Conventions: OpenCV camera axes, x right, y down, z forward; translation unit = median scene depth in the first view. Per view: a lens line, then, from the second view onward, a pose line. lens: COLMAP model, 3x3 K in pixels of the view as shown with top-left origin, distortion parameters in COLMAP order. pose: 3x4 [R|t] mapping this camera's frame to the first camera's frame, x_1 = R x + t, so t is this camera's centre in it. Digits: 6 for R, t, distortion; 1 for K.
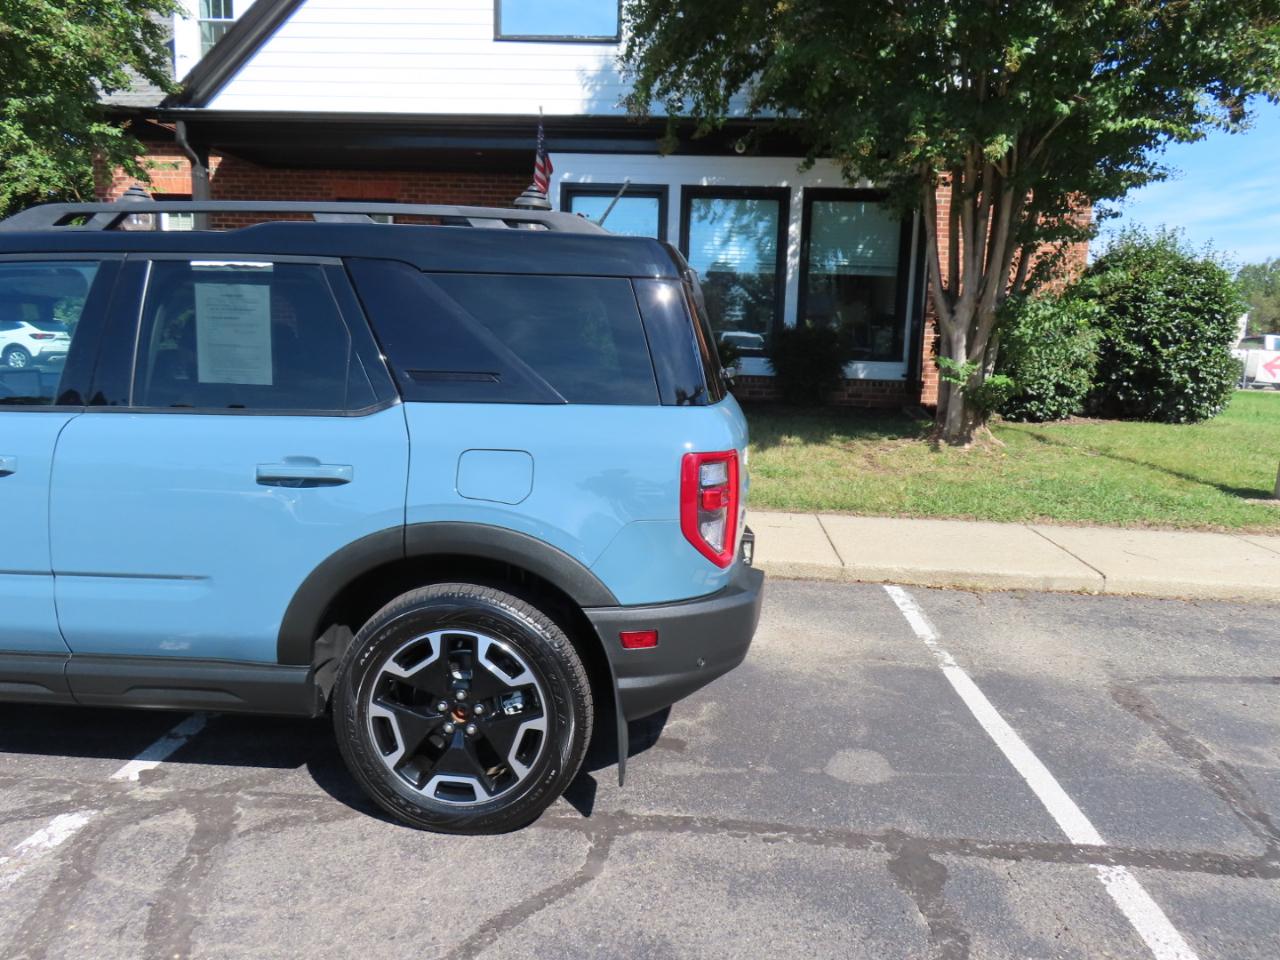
lens RADIAL K [[917.3, 0, 644.1], [0, 917.3, 480.3], [0, 0, 1]] dist [-0.012152, 0.008103]
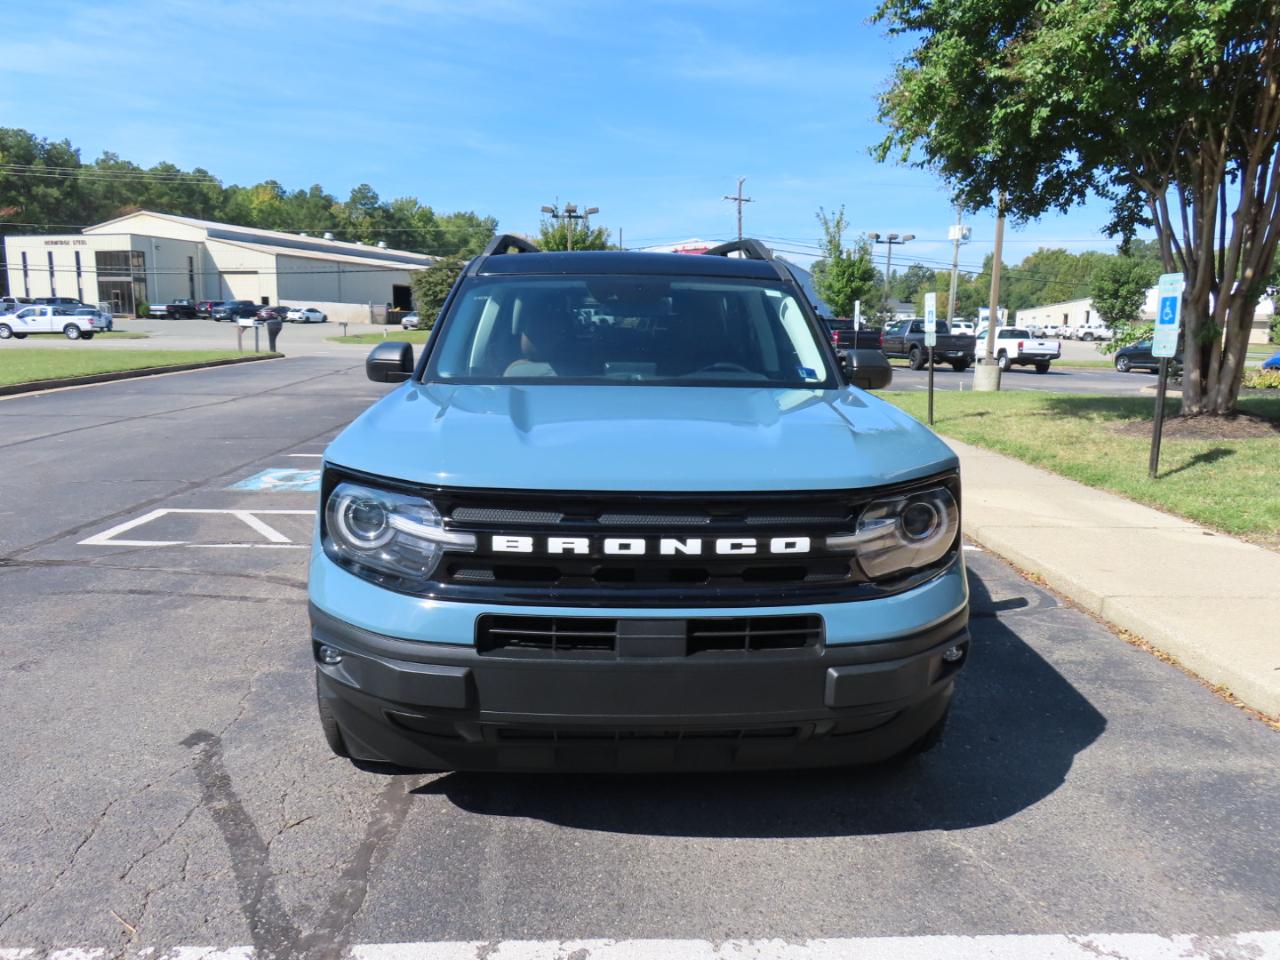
lens RADIAL K [[917.3, 0, 644.7], [0, 917.3, 482.7], [0, 0, 1]] dist [-0.012152, 0.008103]
pose [[0.101025, 0.133994, -0.985819, 0.032575], [-0.165864, 0.979290, 0.116109, -0.052506], [0.980960, 0.151782, 0.121158, 0.386096]]
